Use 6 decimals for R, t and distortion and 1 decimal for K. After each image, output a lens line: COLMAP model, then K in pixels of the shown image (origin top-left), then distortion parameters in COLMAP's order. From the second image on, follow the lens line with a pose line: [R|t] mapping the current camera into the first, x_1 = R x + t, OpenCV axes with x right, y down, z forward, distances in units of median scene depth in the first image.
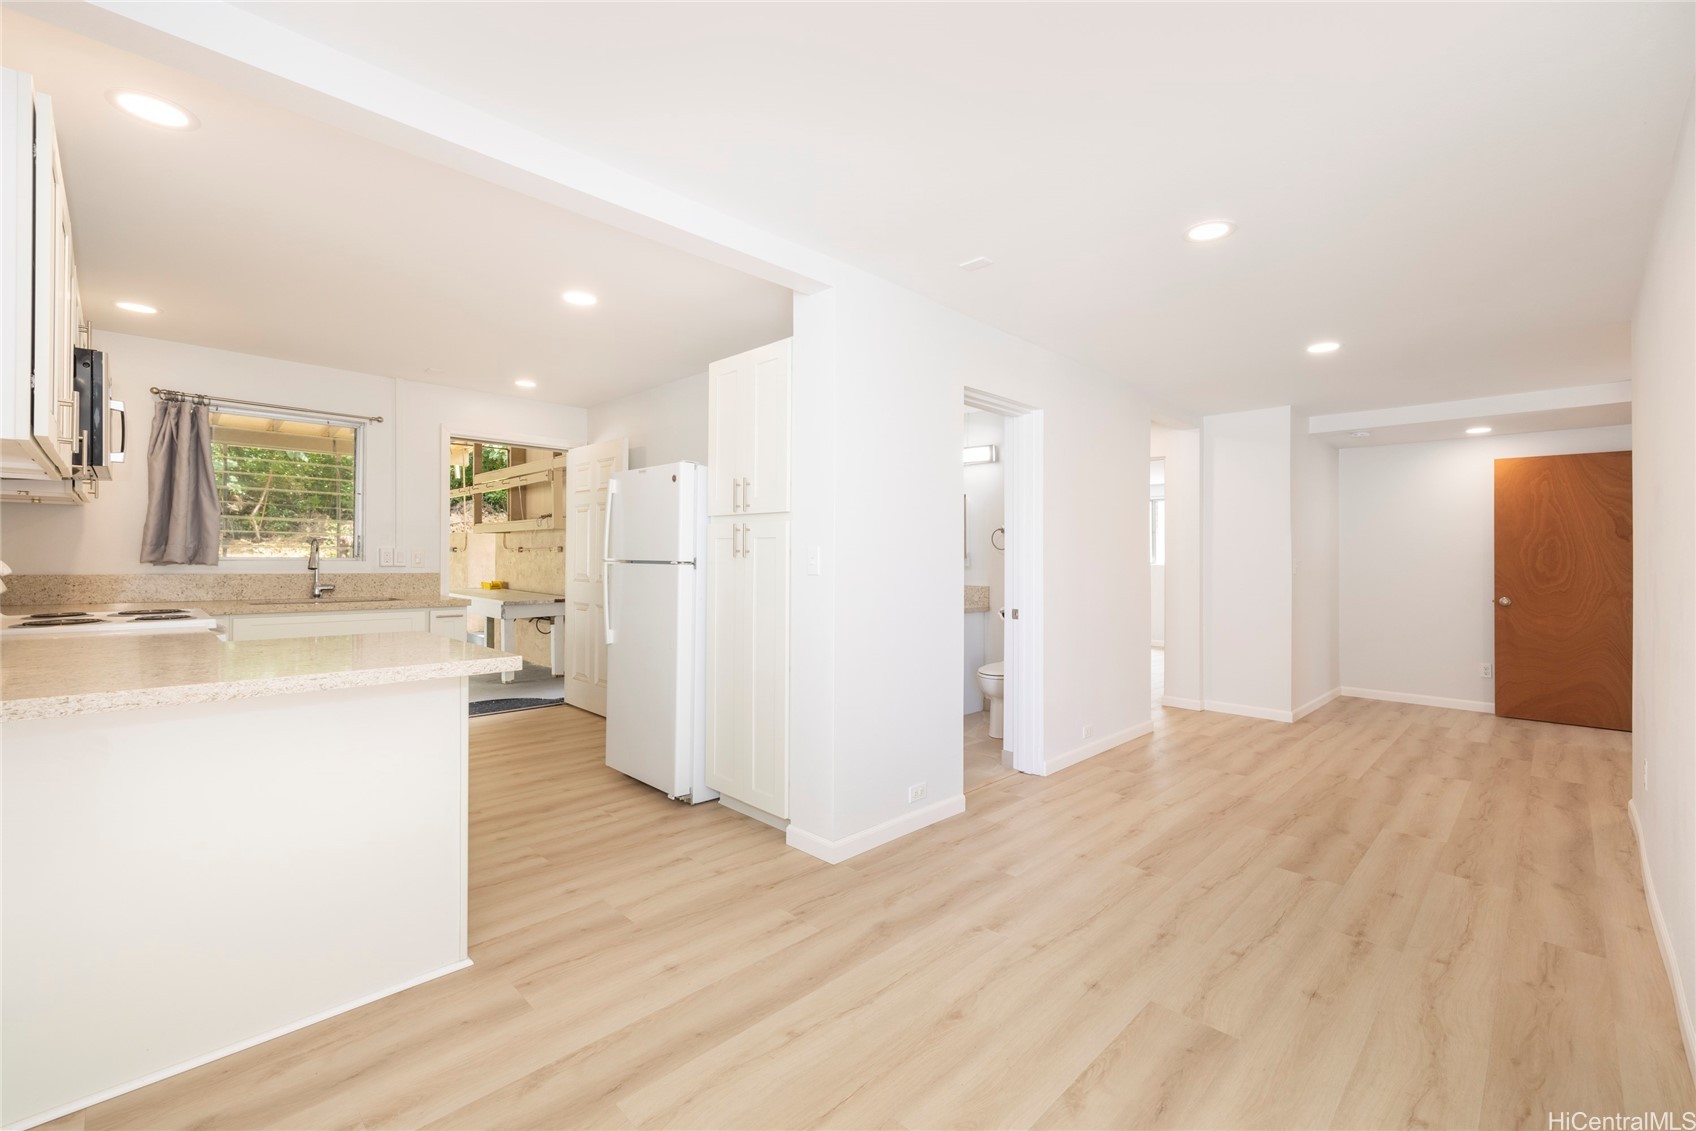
lens RADIAL K [[717.5, 0, 843.6], [0, 717.5, 558.8], [0, 0, 1]] dist [0.000740, 0.007504]
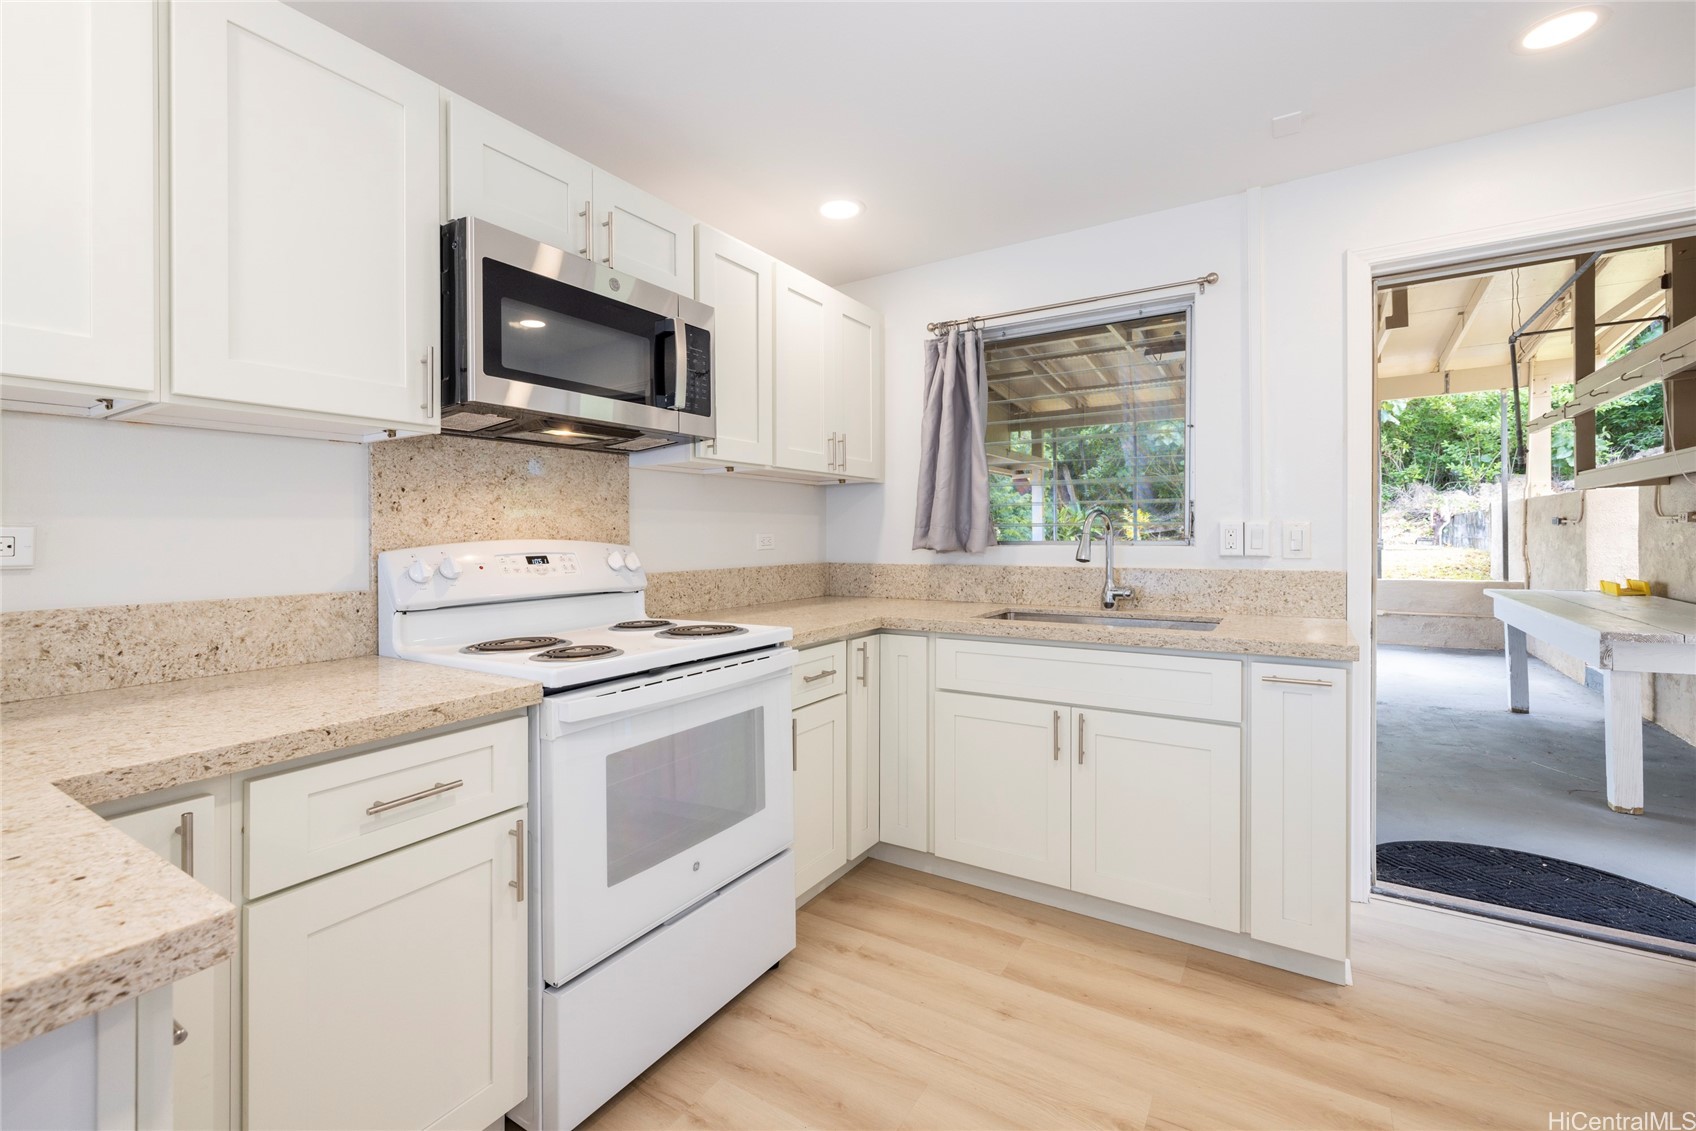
lens RADIAL K [[711.1, 0, 843.2], [0, 711.1, 547.1], [0, 0, 1]] dist [0.001078, 0.000376]
pose [[0.208052, 0.003102, -0.978113, -0.185790], [0.010673, 0.999928, 0.005441, -0.002283], [0.978060, -0.011572, 0.208004, 0.607977]]
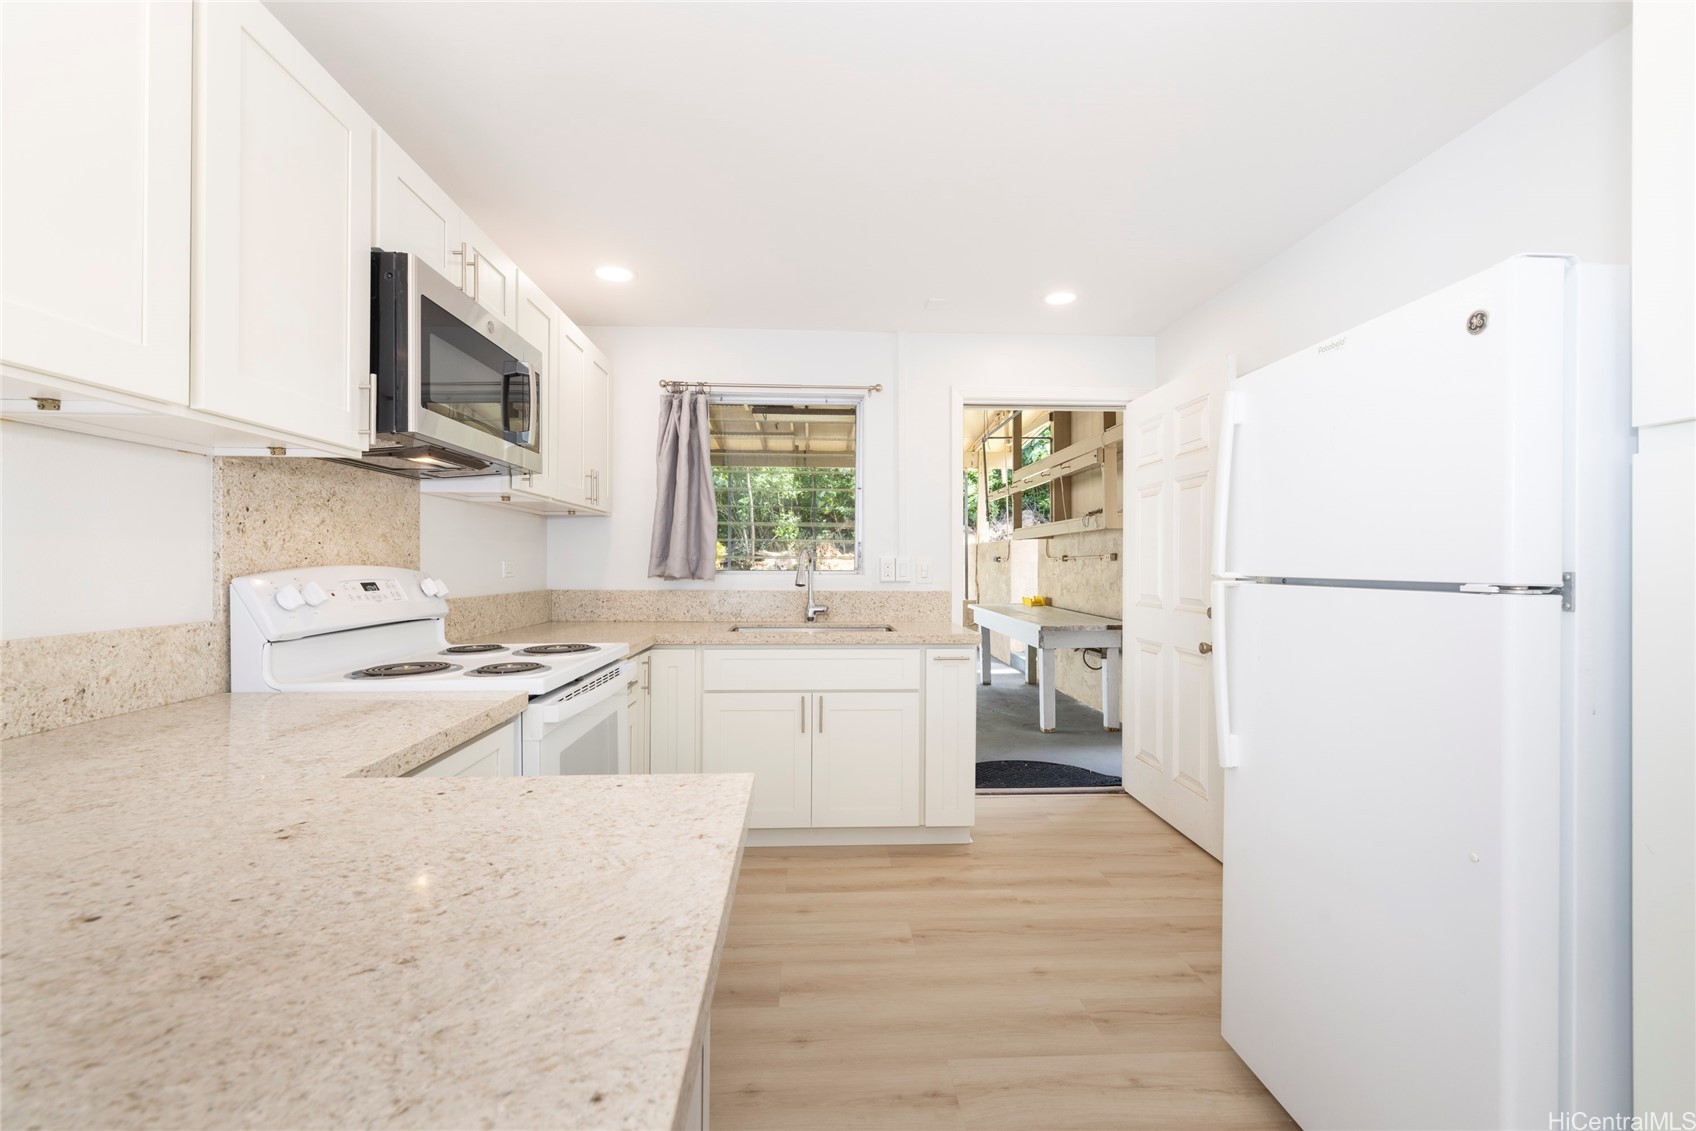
lens RADIAL K [[717.9, 0, 843.3], [0, 717.9, 570.0], [0, 0, 1]] dist [-0.000891, 0.000163]
pose [[0.741761, -0.002214, -0.670661, -0.160978], [0.004145, 0.999991, 0.001284, -0.003172], [0.670652, -0.003733, 0.741763, 0.401730]]
